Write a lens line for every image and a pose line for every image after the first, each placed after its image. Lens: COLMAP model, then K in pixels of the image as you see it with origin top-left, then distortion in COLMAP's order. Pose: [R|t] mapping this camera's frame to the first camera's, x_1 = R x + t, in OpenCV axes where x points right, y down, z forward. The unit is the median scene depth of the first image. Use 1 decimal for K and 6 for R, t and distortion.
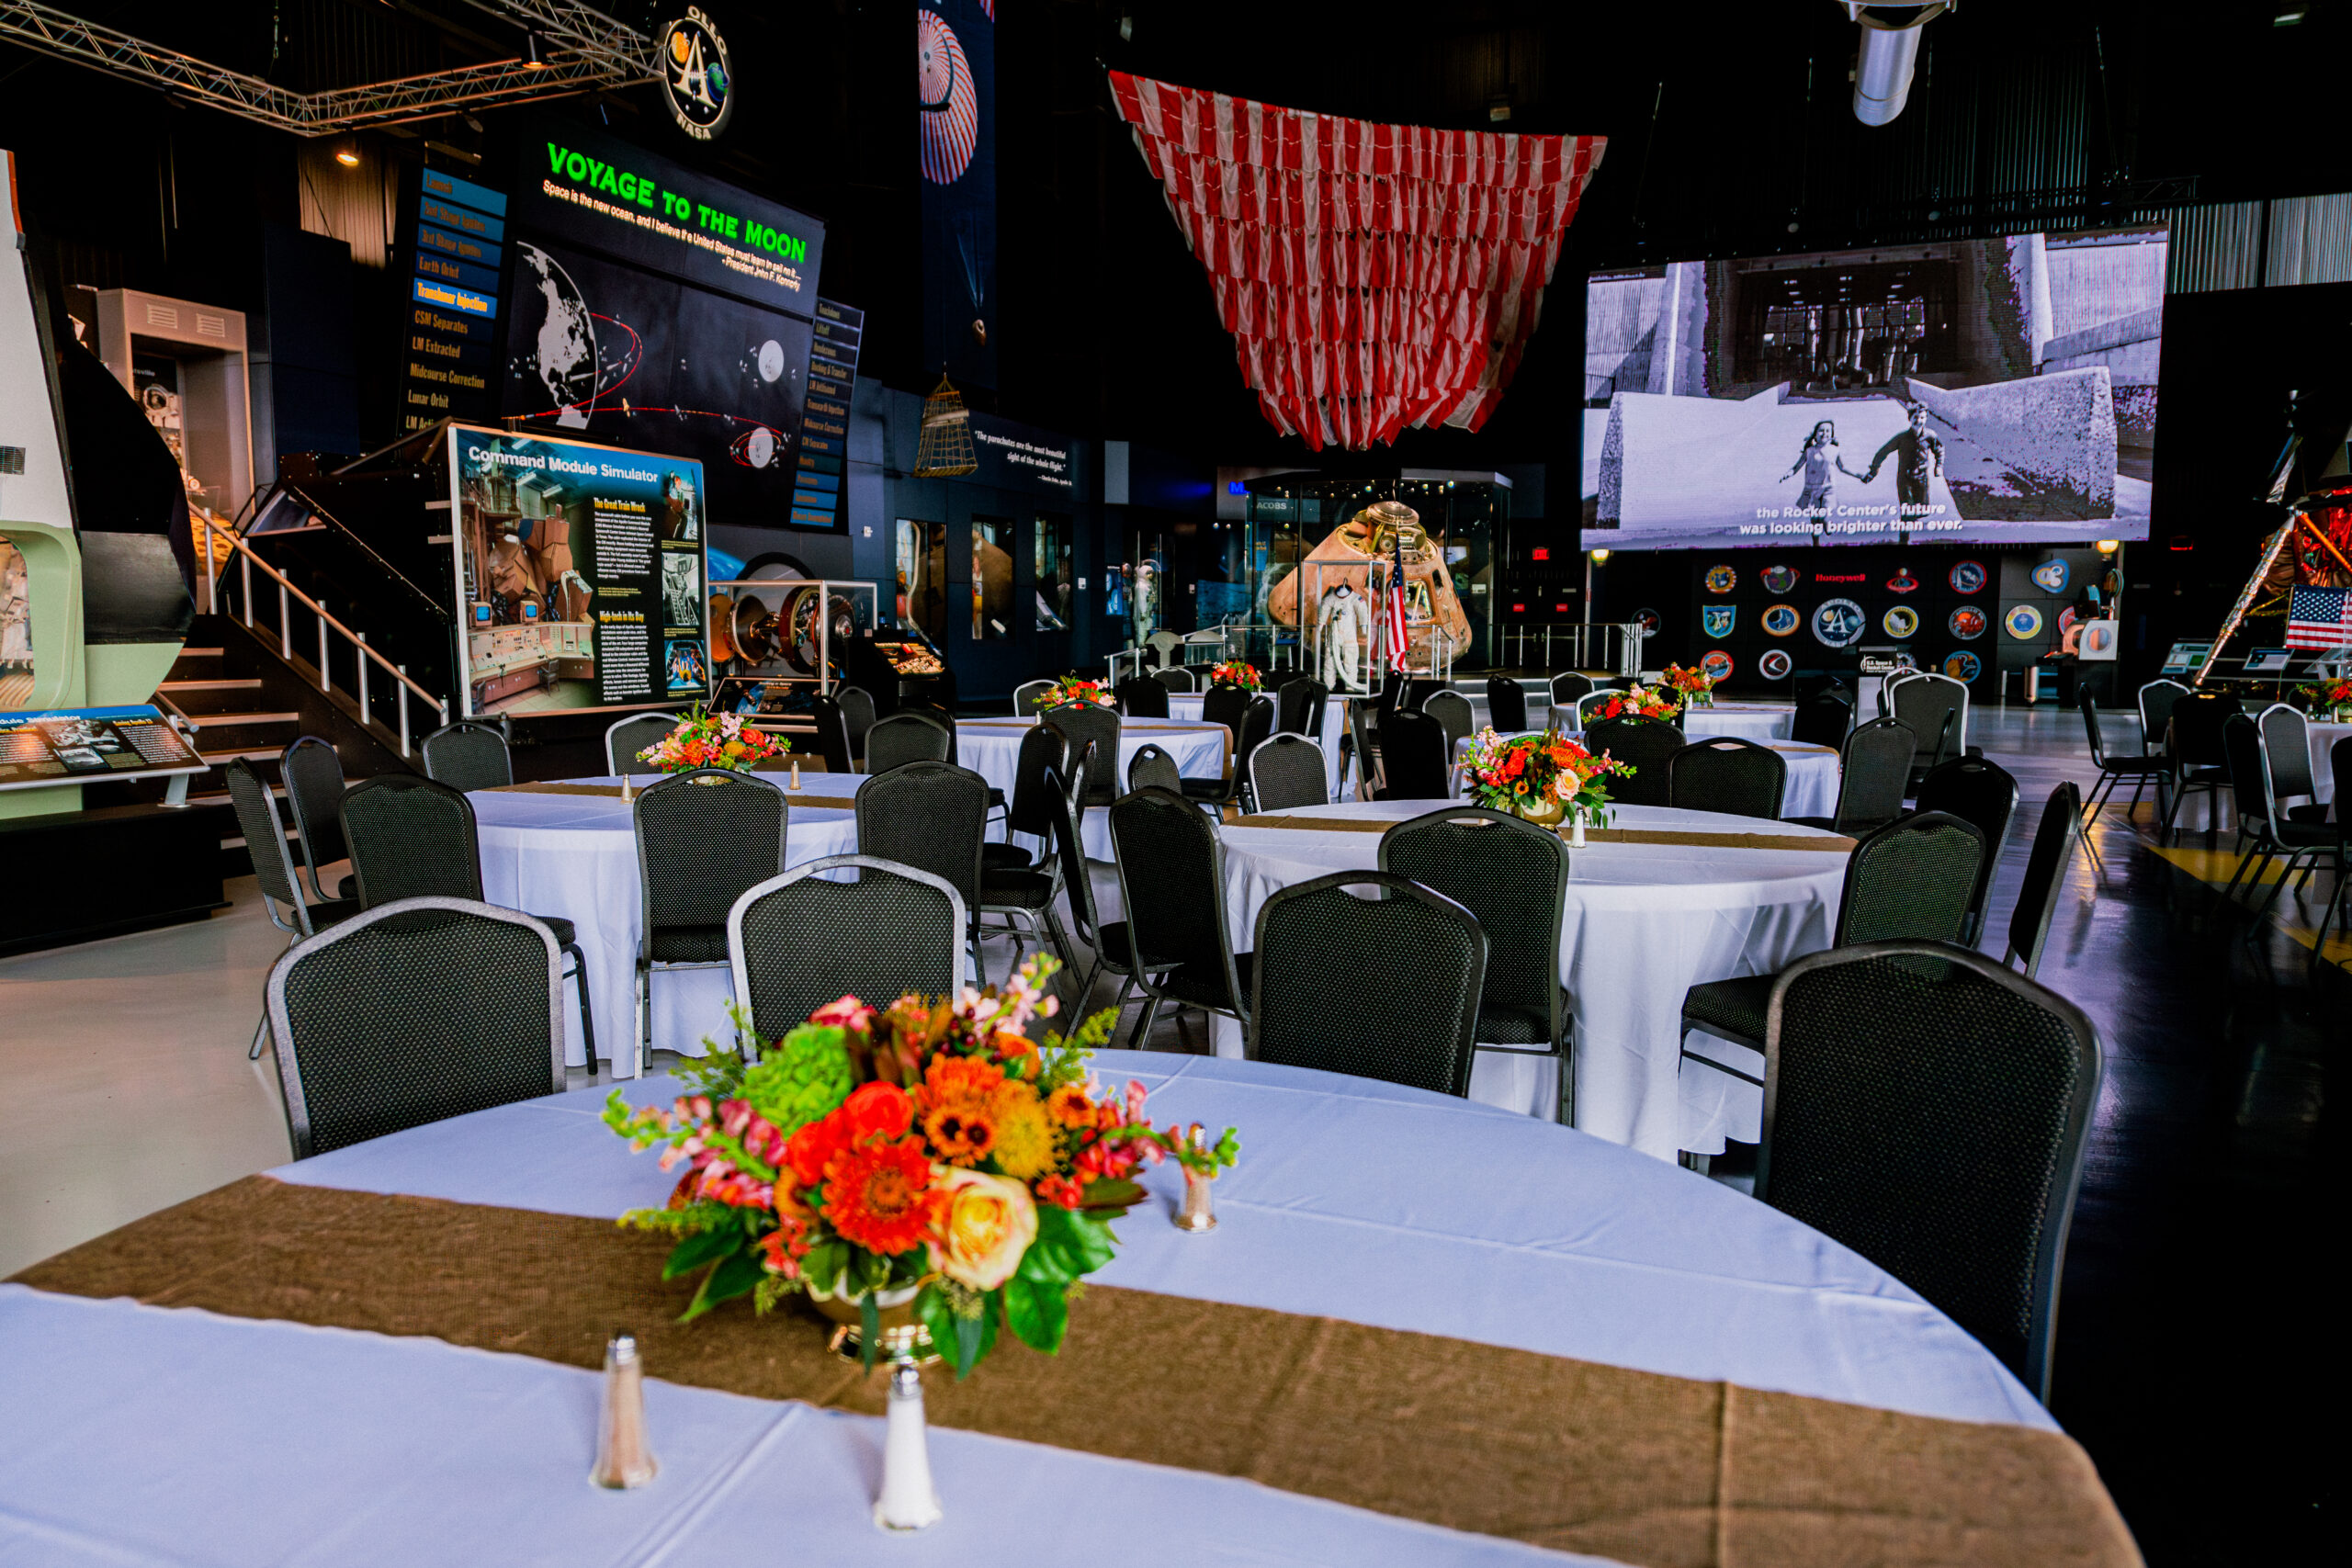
lens RADIAL K [[1577.6, 0, 1142.6], [0, 1577.6, 771.1], [0, 0, 1]] dist [0.025390, -0.017588]
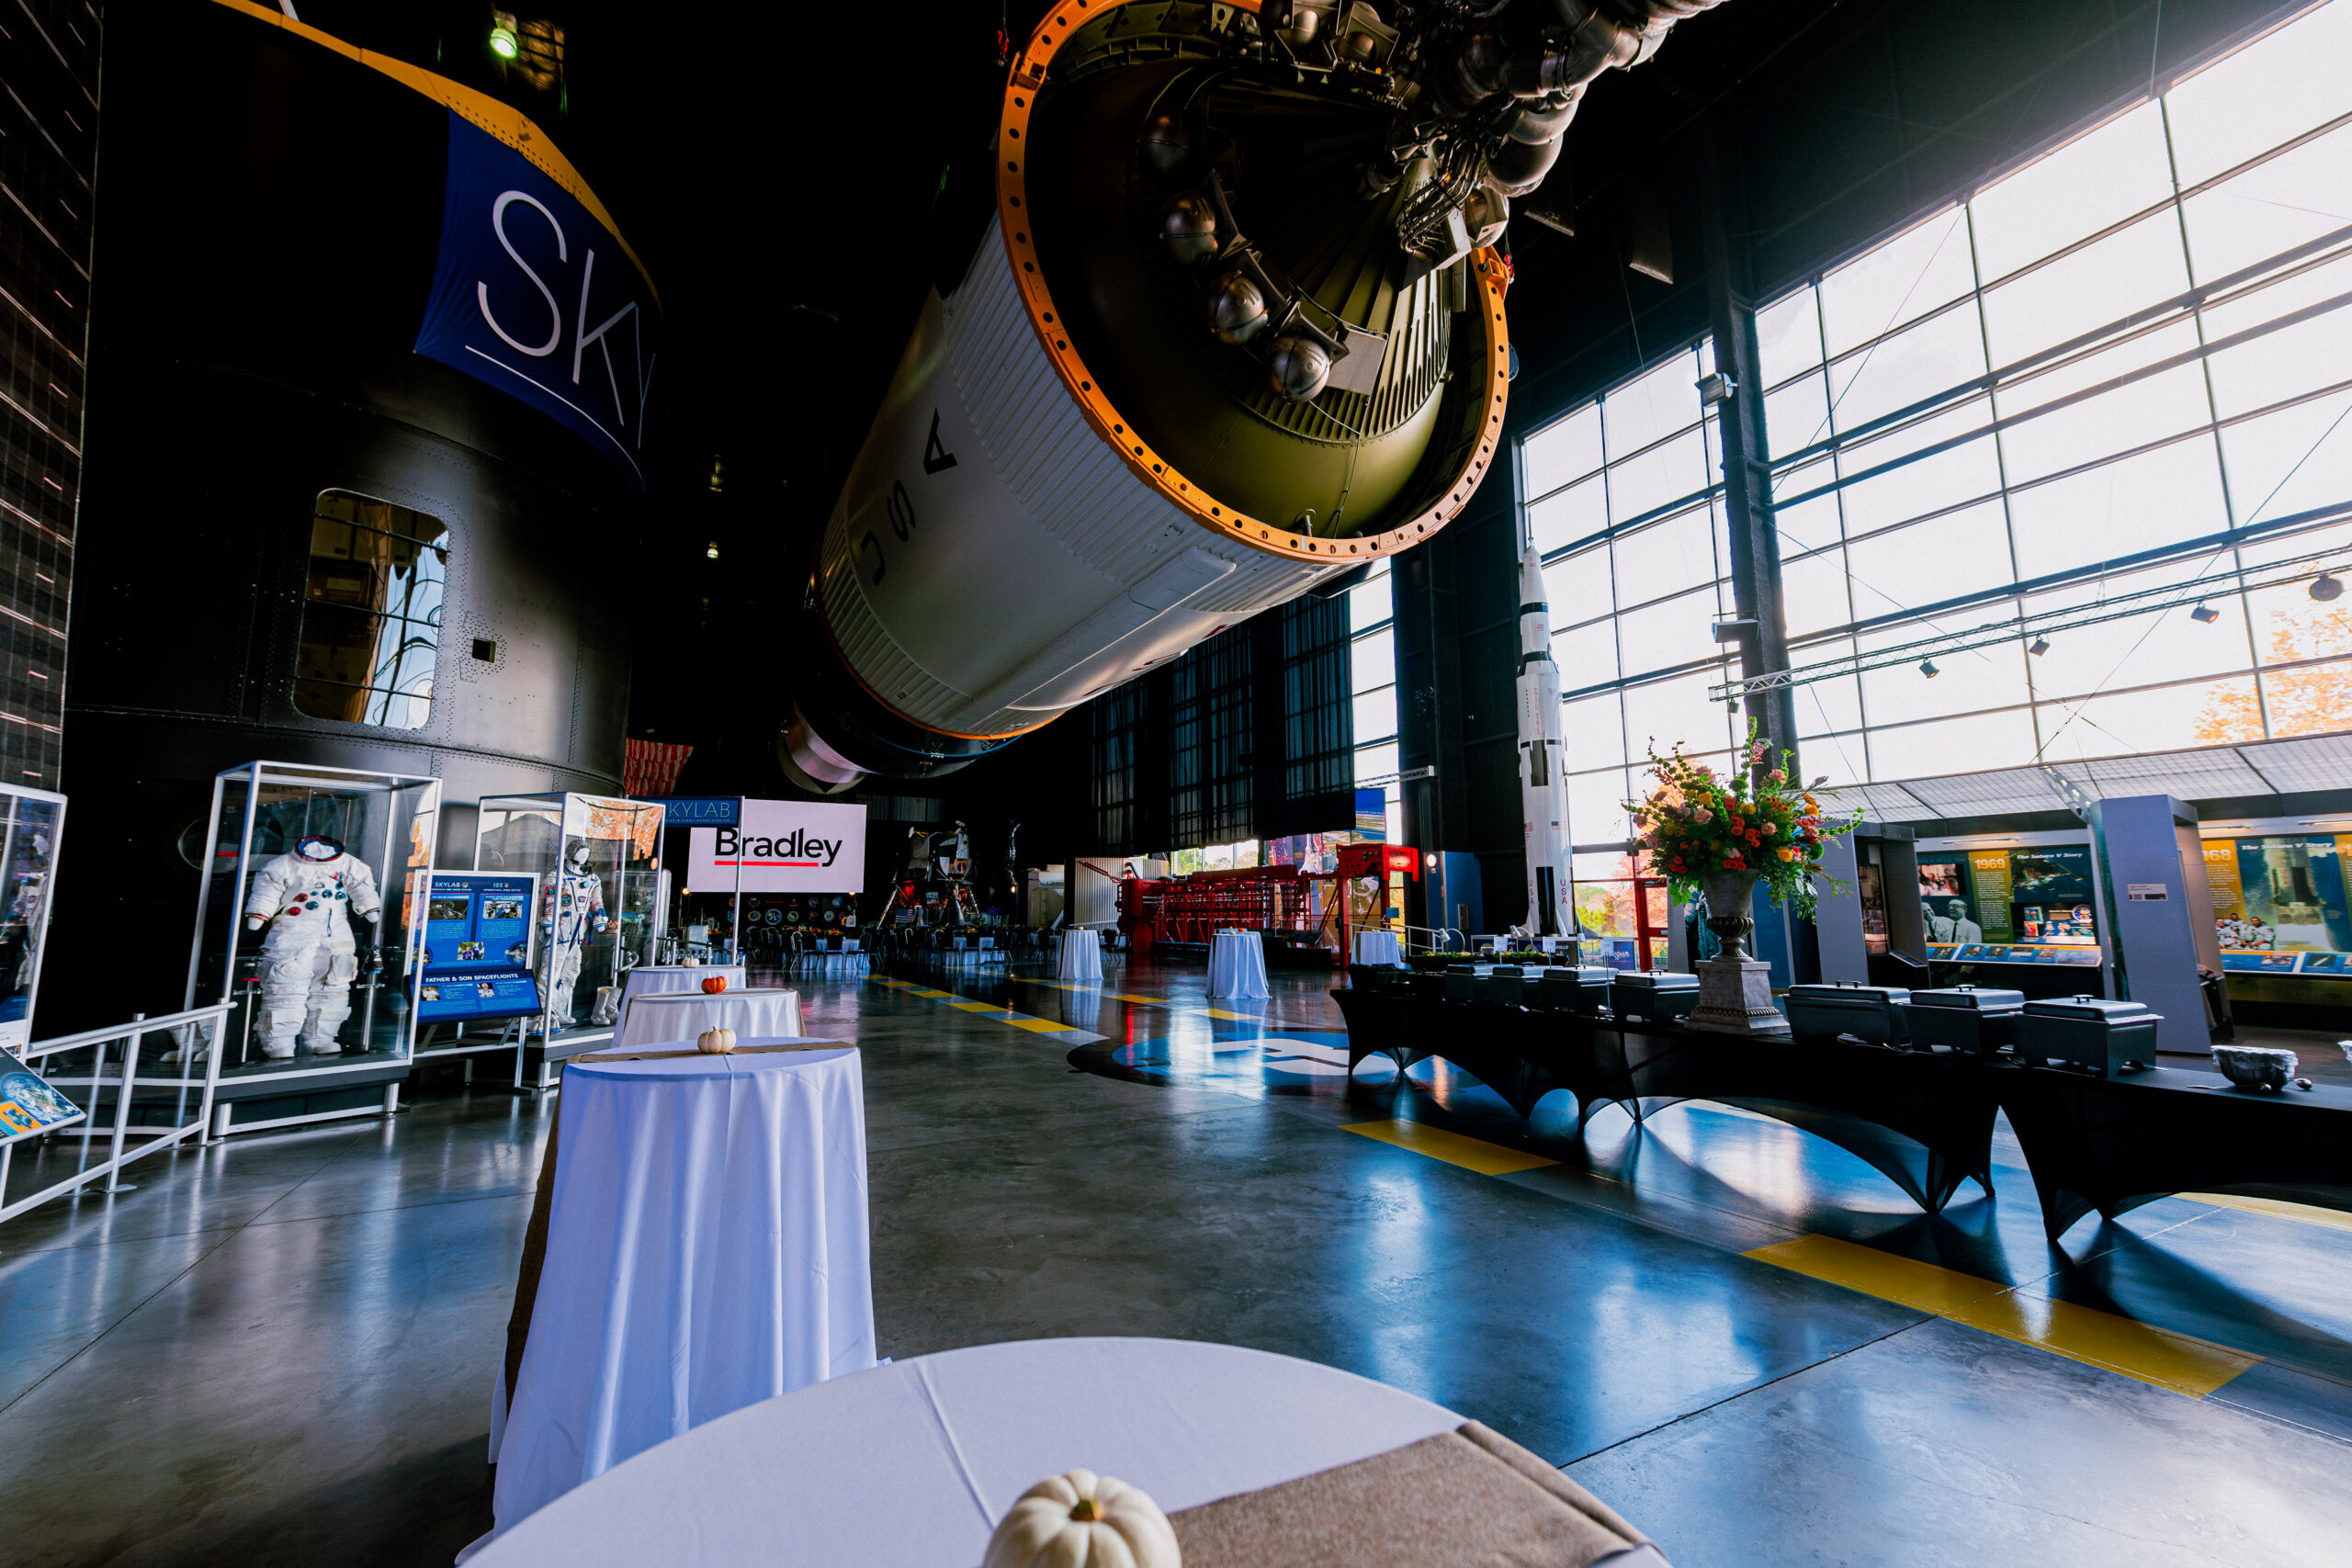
lens RADIAL K [[936.1, 0, 1175.7], [0, 936.1, 779.1], [0, 0, 1]] dist [0.000211, -0.000006]
pose [[0.633203, 0.106809, 0.766581, -0.503949], [0.078294, 0.976513, -0.200731, 0.073345], [-0.770015, 0.187122, 0.609968, -0.781852]]
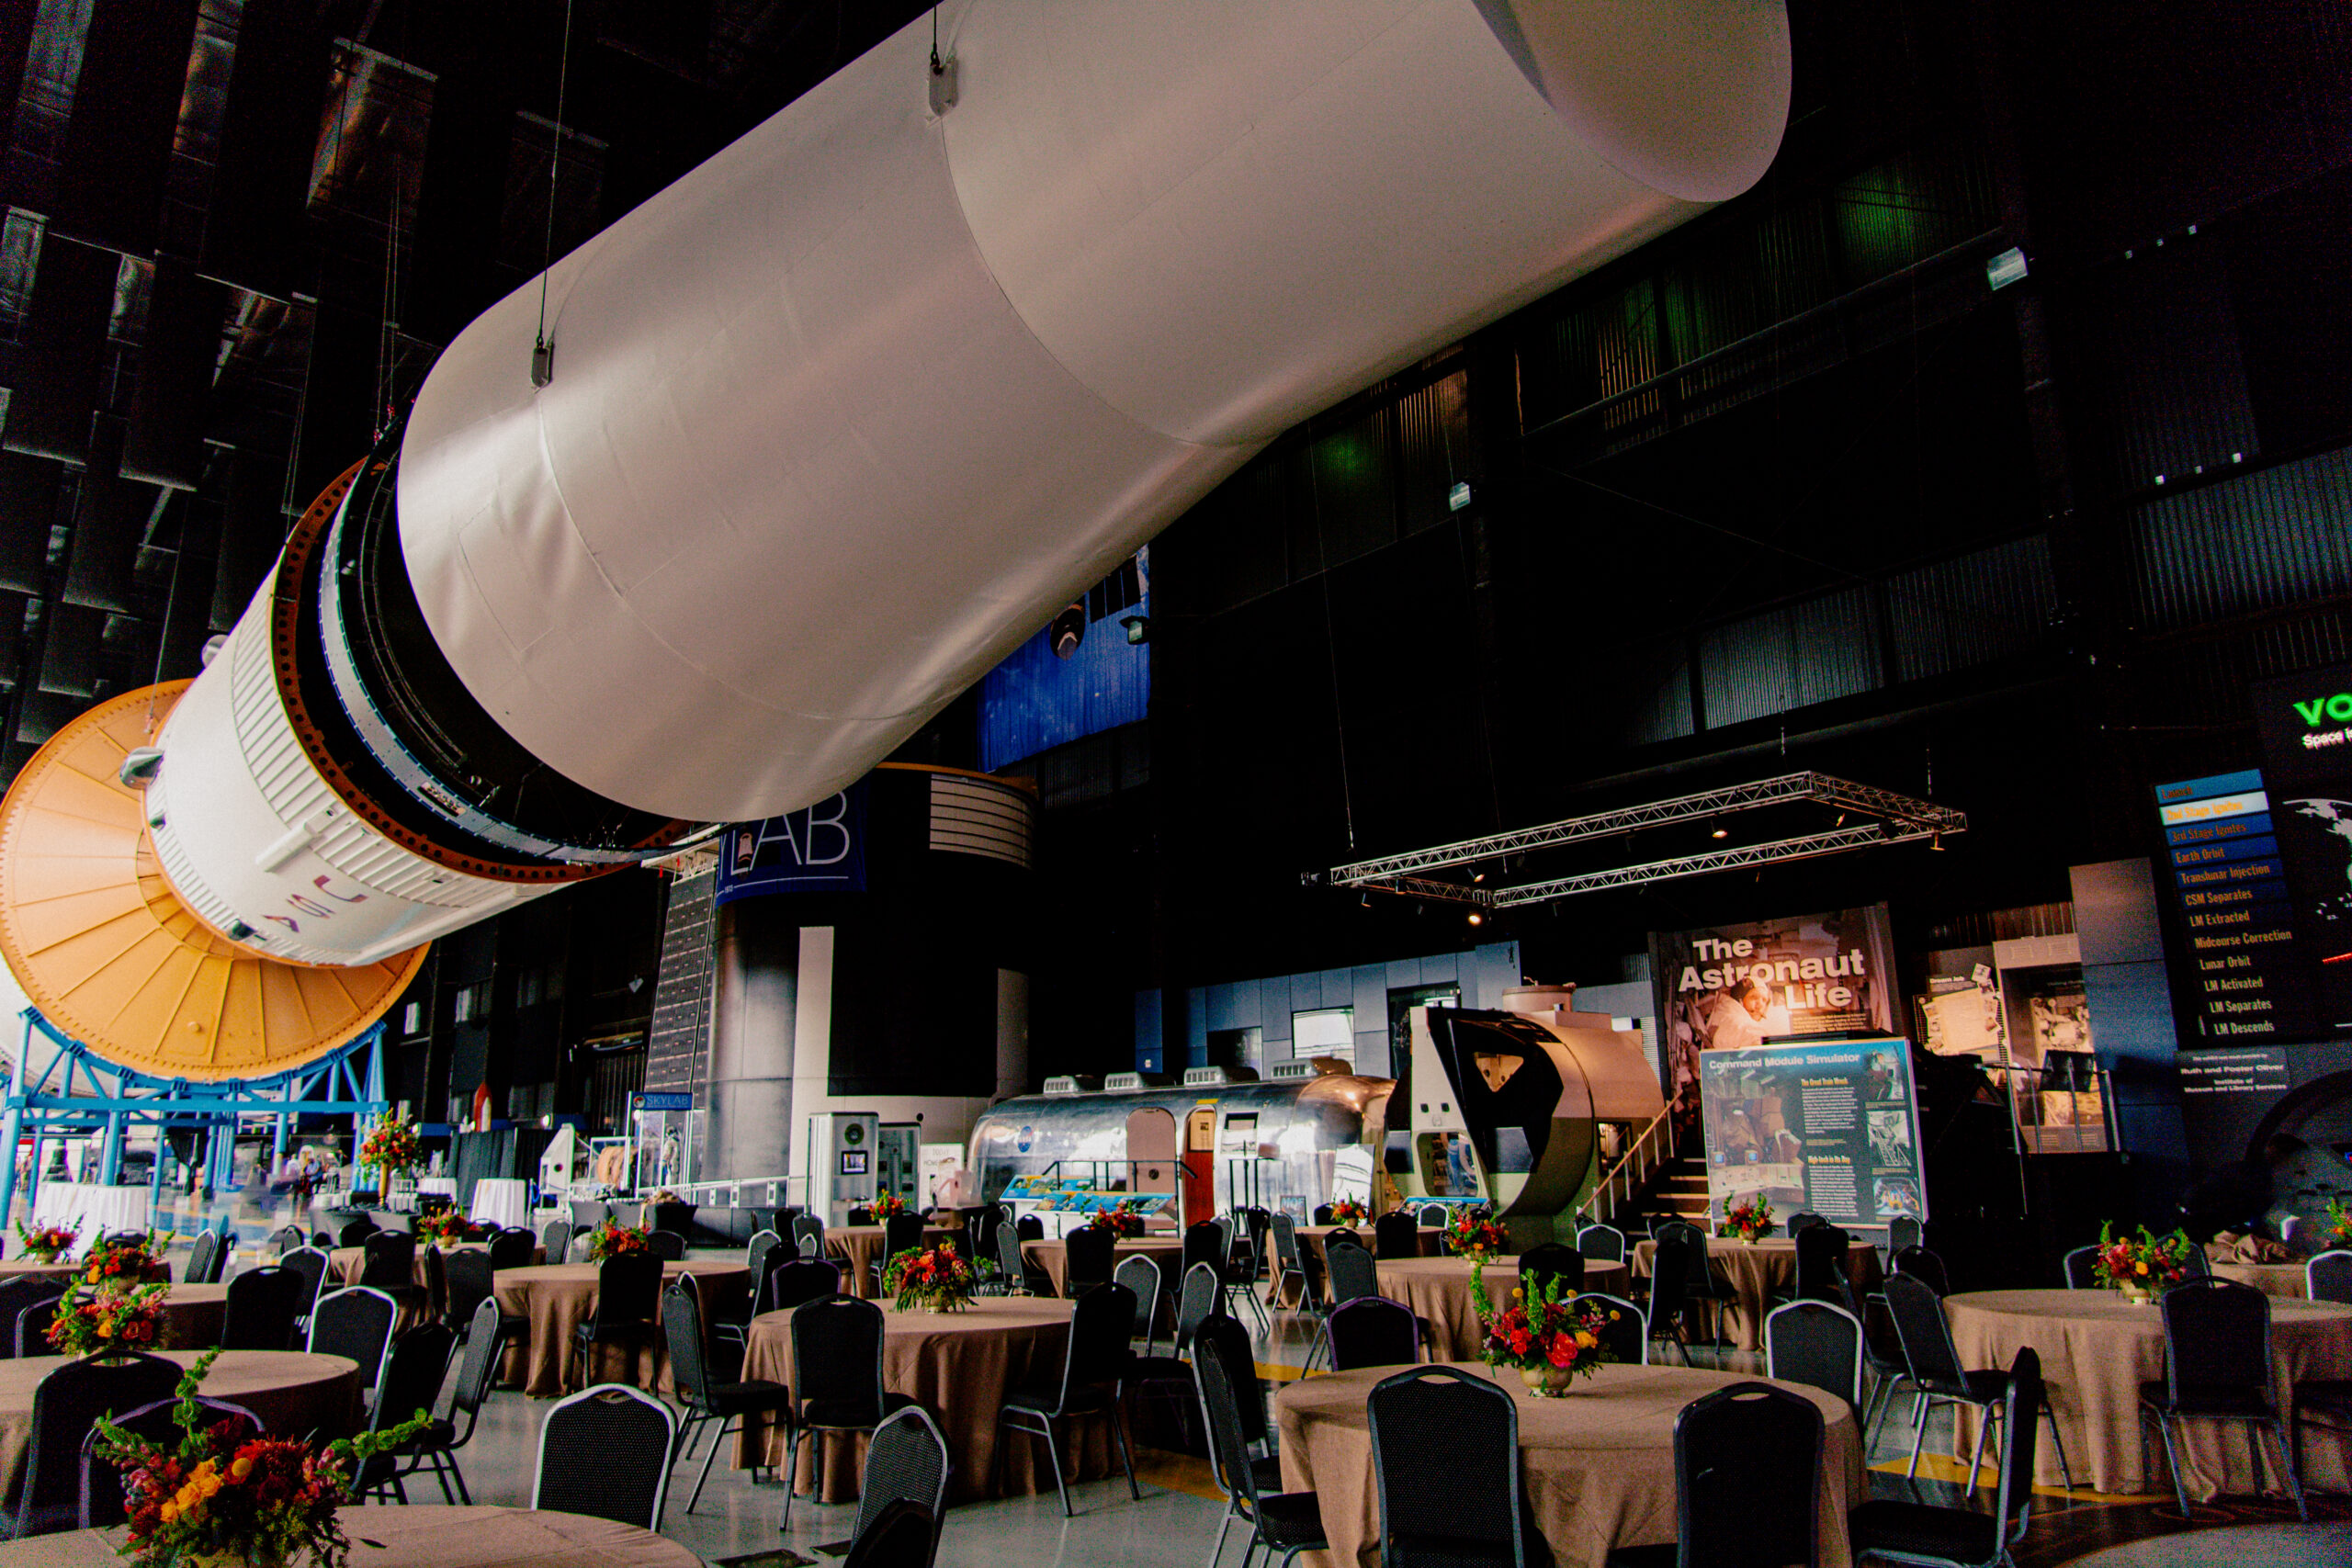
lens RADIAL K [[1577.6, 0, 1172.2], [0, 1577.6, 781.0], [0, 0, 1]] dist [0.025390, -0.017588]
pose [[-0.473828, -0.195699, -0.858597, 0.464085], [-0.068080, 0.980217, -0.185849, -0.046485], [0.877982, -0.029607, -0.477777, 0.431228]]
